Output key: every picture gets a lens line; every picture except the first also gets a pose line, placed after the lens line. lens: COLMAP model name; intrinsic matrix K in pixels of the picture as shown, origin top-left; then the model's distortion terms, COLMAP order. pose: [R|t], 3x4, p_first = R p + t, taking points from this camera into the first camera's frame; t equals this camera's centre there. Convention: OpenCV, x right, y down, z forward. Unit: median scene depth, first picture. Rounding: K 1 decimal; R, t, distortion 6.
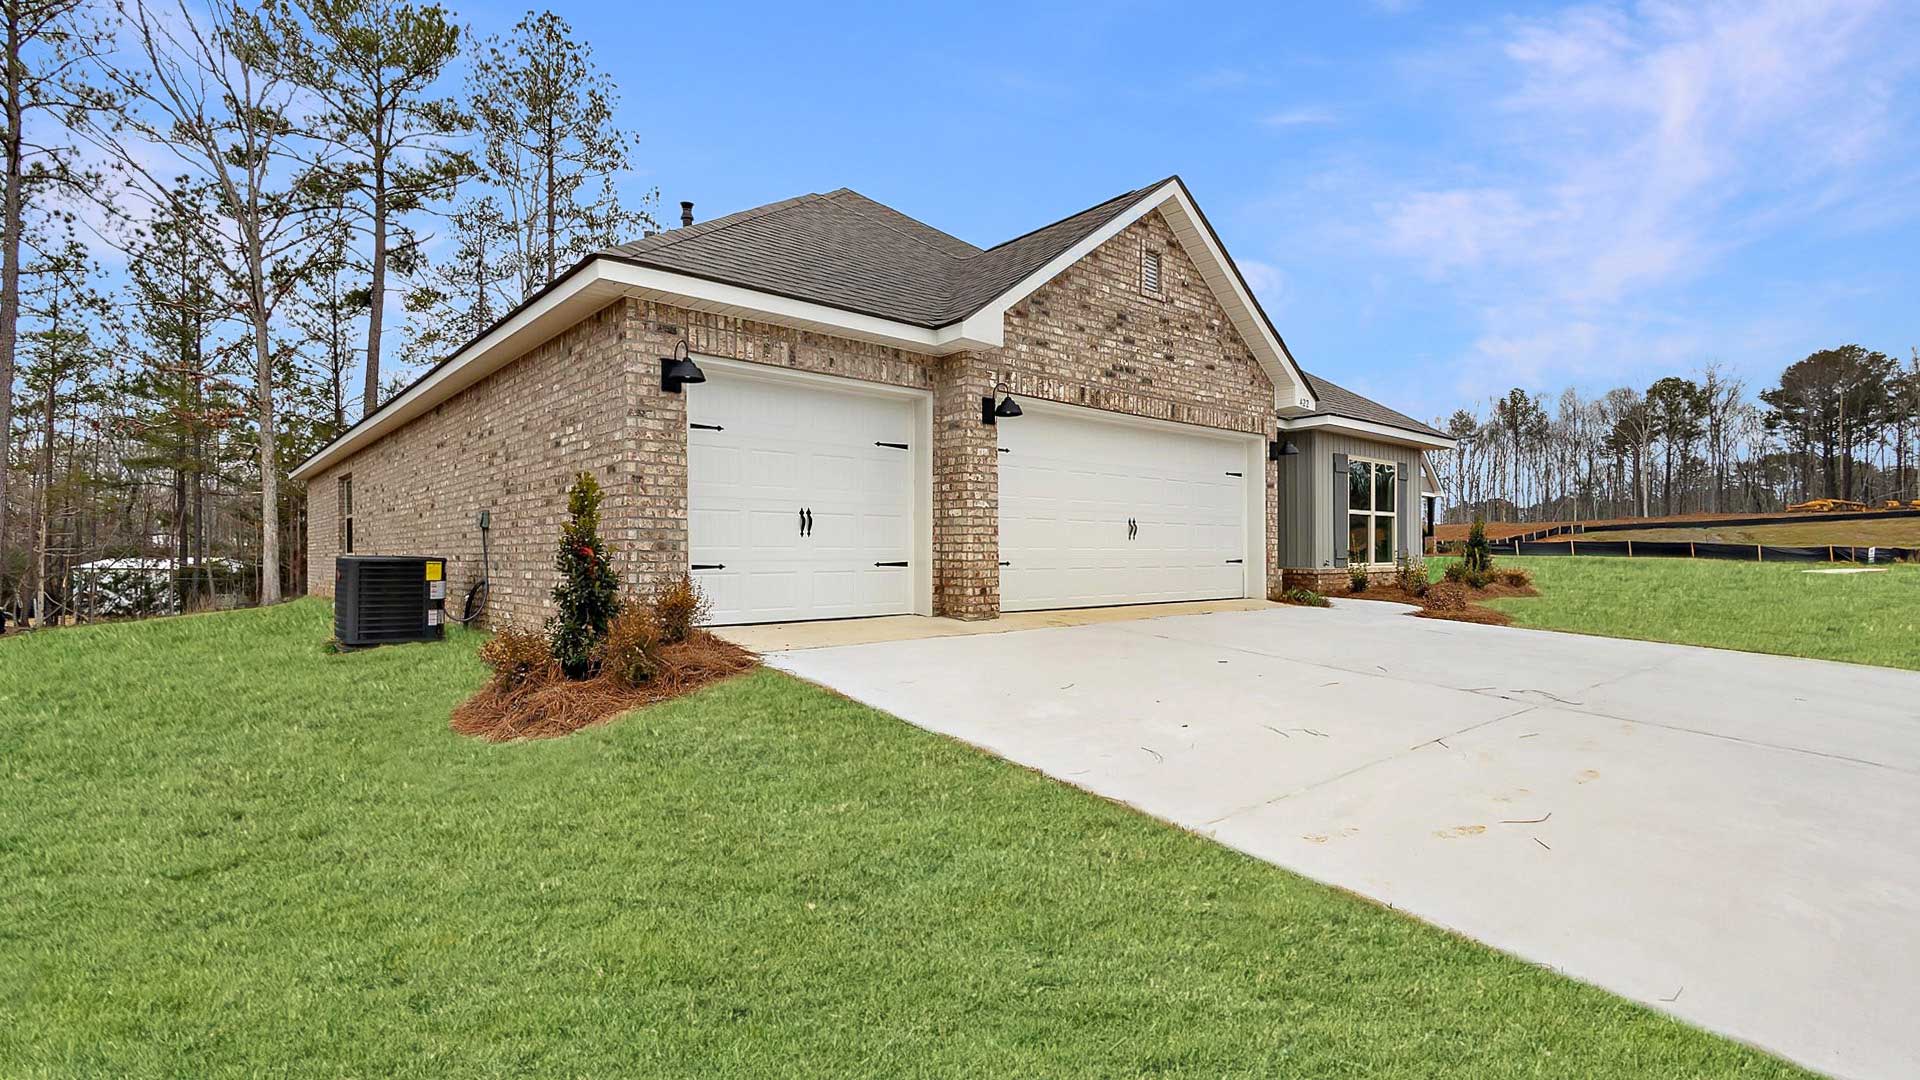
lens RADIAL K [[901.3, 0, 946.9], [0, 901.3, 543.7], [0, 0, 1]] dist [-0.015028, 0.000230]
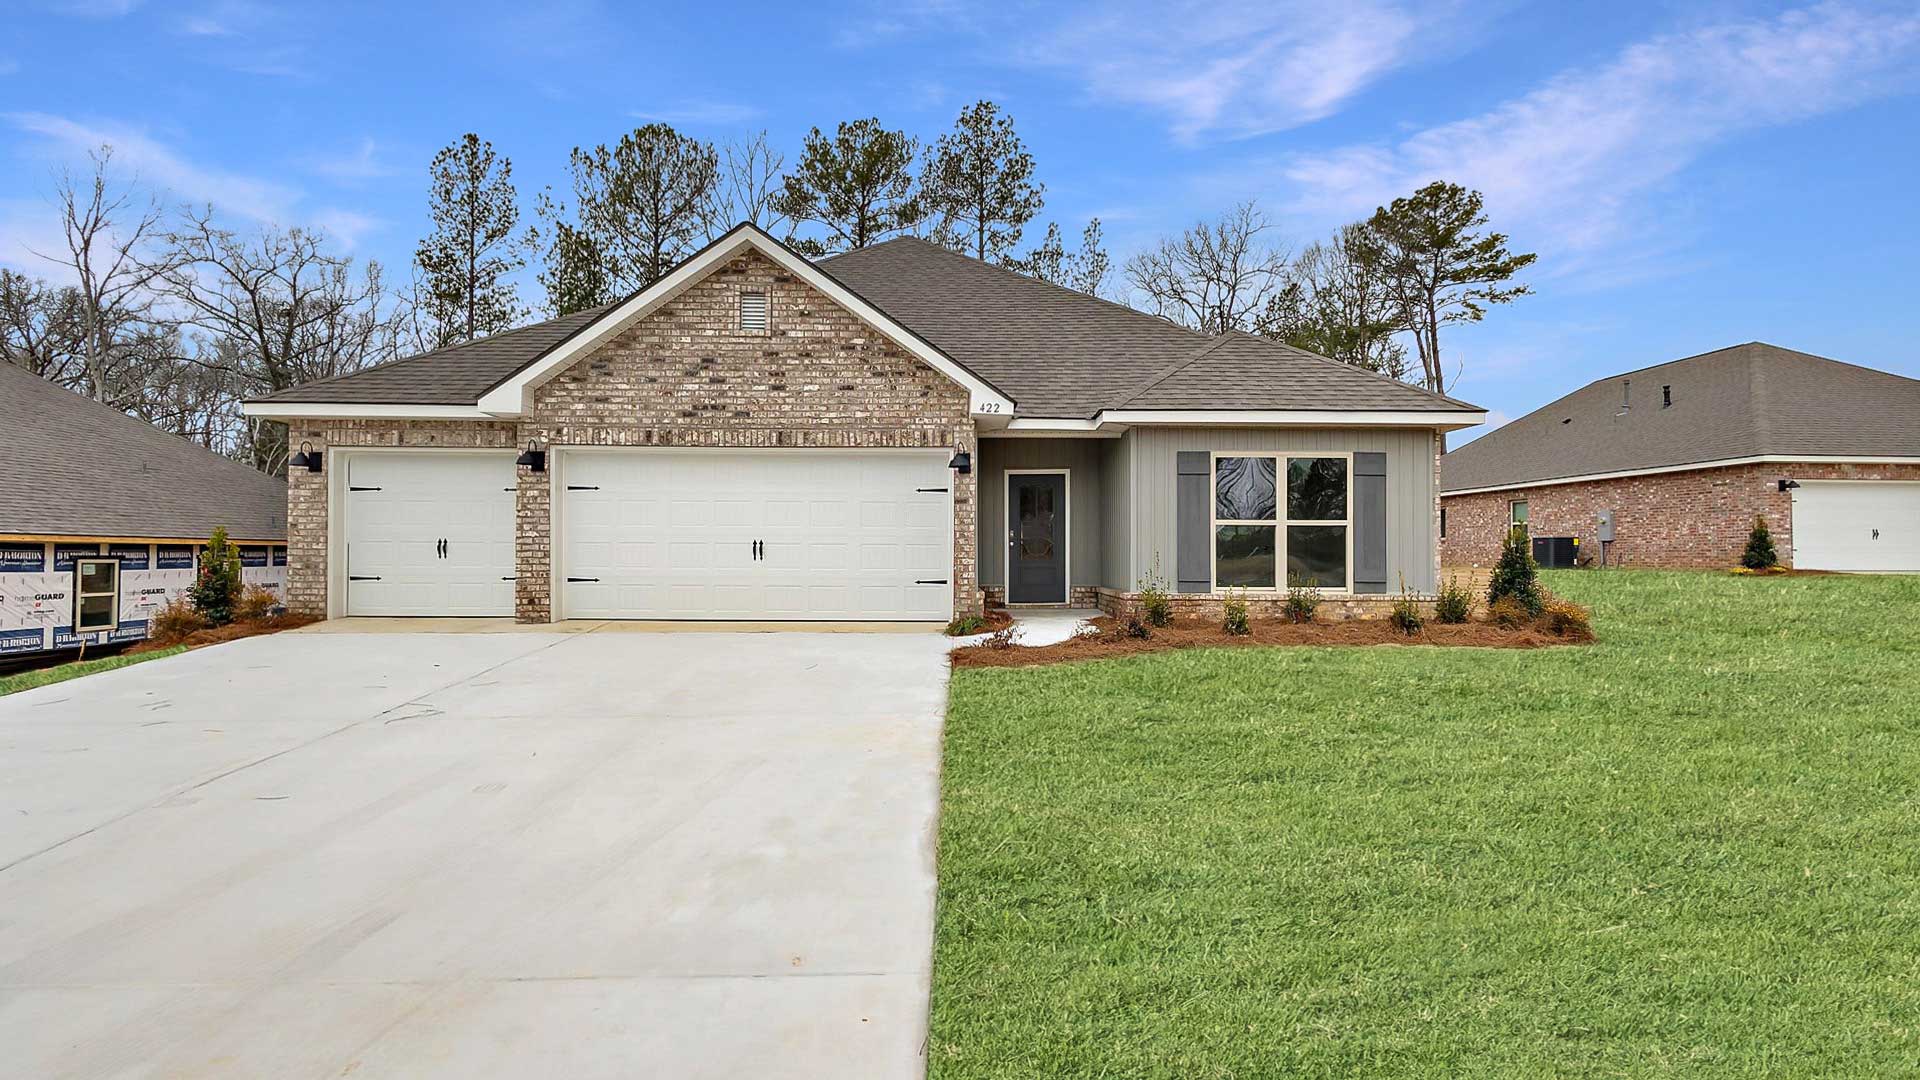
lens RADIAL K [[901.3, 0, 963.3], [0, 901.3, 533.9], [0, 0, 1]] dist [-0.015028, 0.000230]
pose [[0.770841, -0.015306, -0.636843, 1.142856], [0.002127, 0.999768, -0.021454, -0.012821], [0.637024, 0.015184, 0.770695, 0.345290]]
